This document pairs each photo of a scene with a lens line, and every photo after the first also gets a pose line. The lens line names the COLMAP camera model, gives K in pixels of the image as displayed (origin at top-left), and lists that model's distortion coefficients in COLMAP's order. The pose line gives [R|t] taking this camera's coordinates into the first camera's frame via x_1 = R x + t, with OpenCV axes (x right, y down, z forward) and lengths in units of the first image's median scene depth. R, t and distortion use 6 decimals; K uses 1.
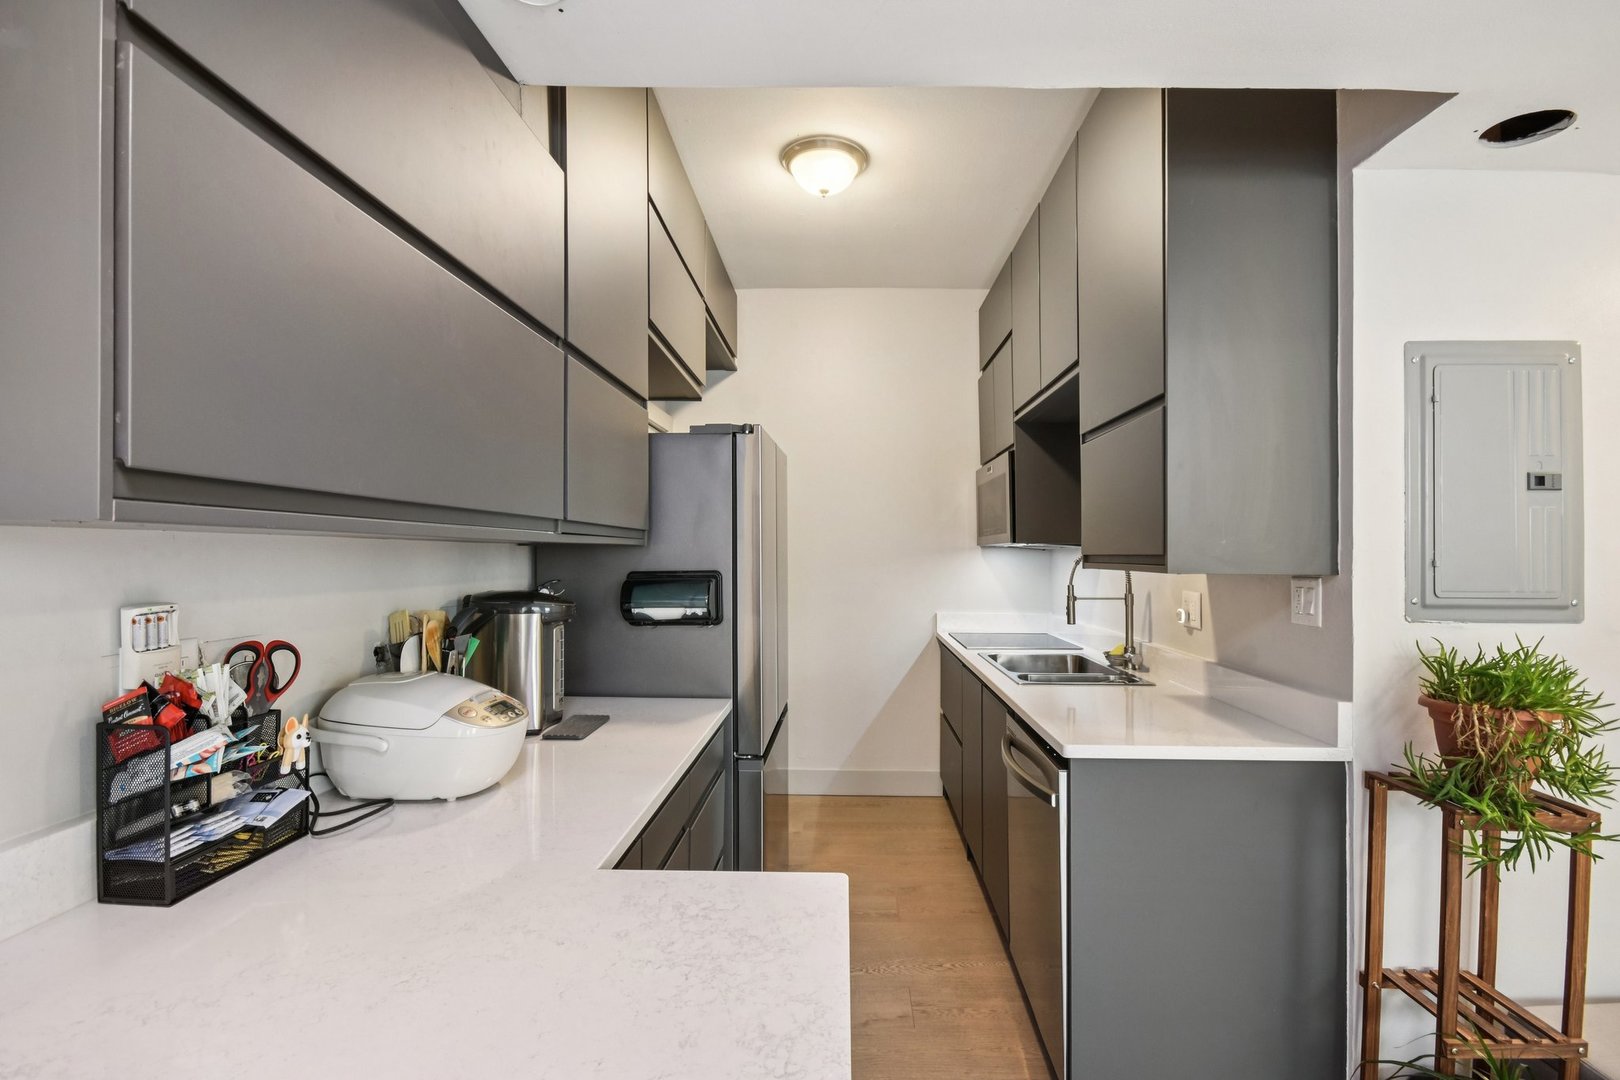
lens RADIAL K [[728.5, 0, 828.9], [0, 728.5, 544.4], [0, 0, 1]] dist [-0.002145, -0.003782]
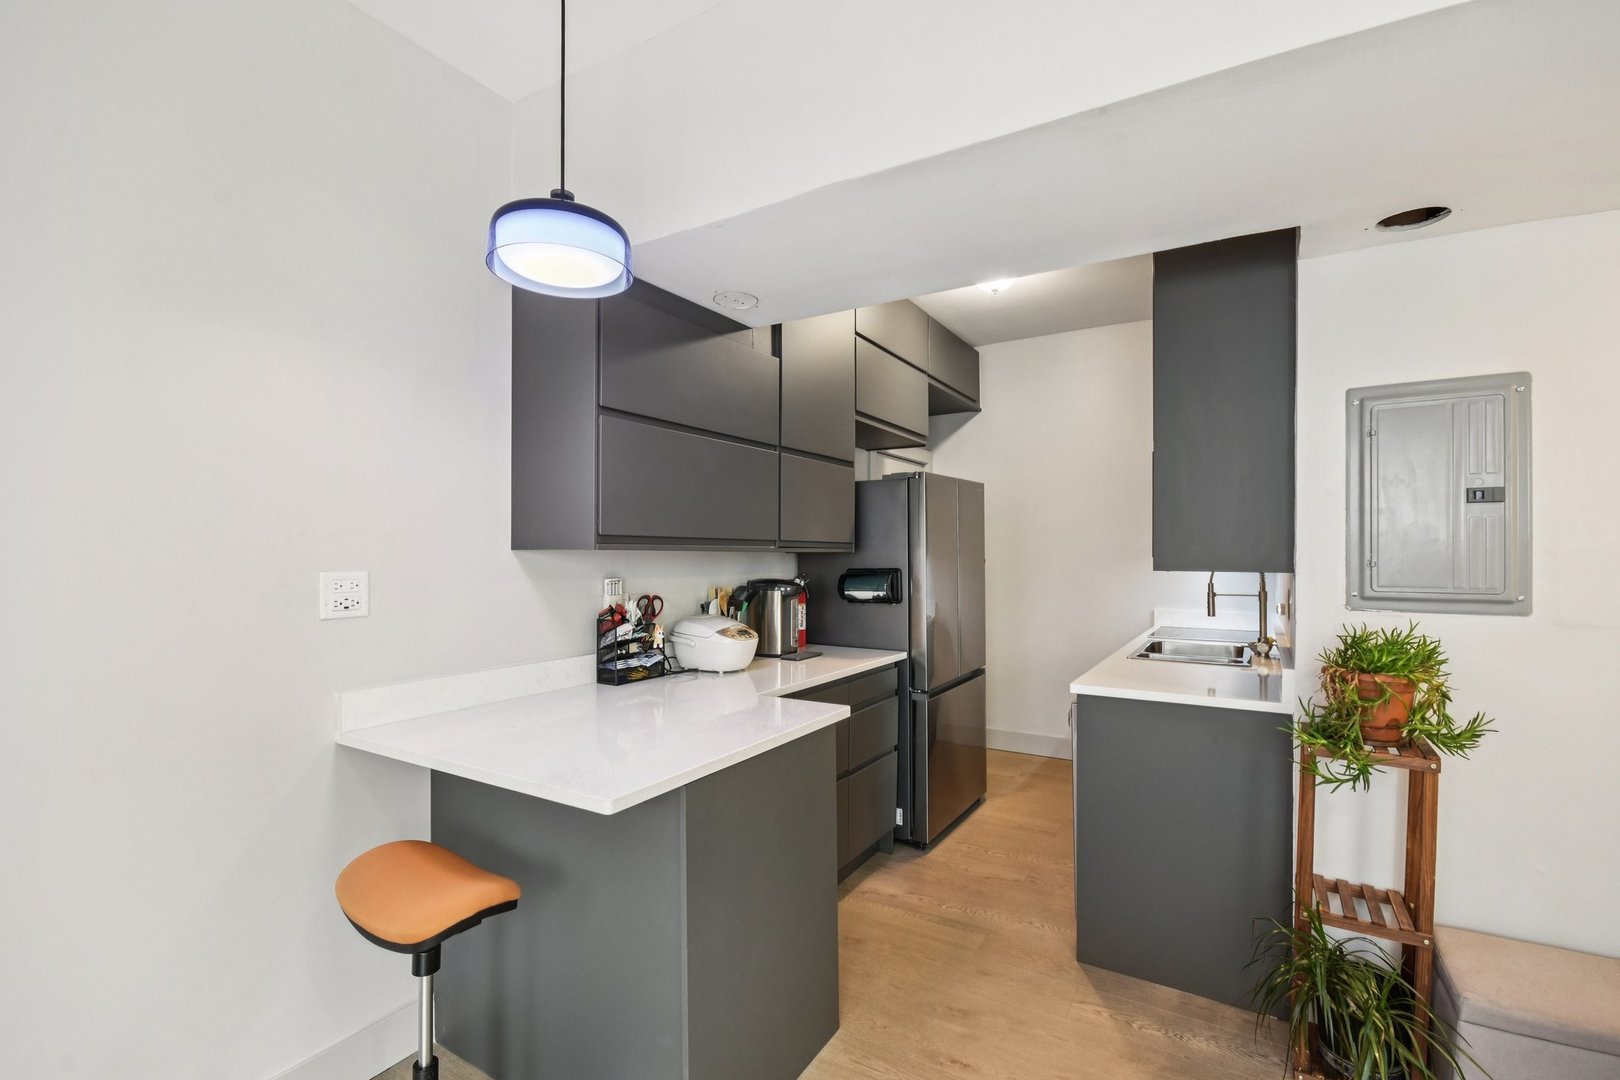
lens RADIAL K [[728.5, 0, 821.0], [0, 728.5, 548.6], [0, 0, 1]] dist [-0.002145, -0.003782]
pose [[0.871437, -0.008005, -0.490442, 0.736133], [0.008692, 0.999962, -0.000878, -0.009427], [0.490431, -0.003498, 0.871473, -0.672761]]
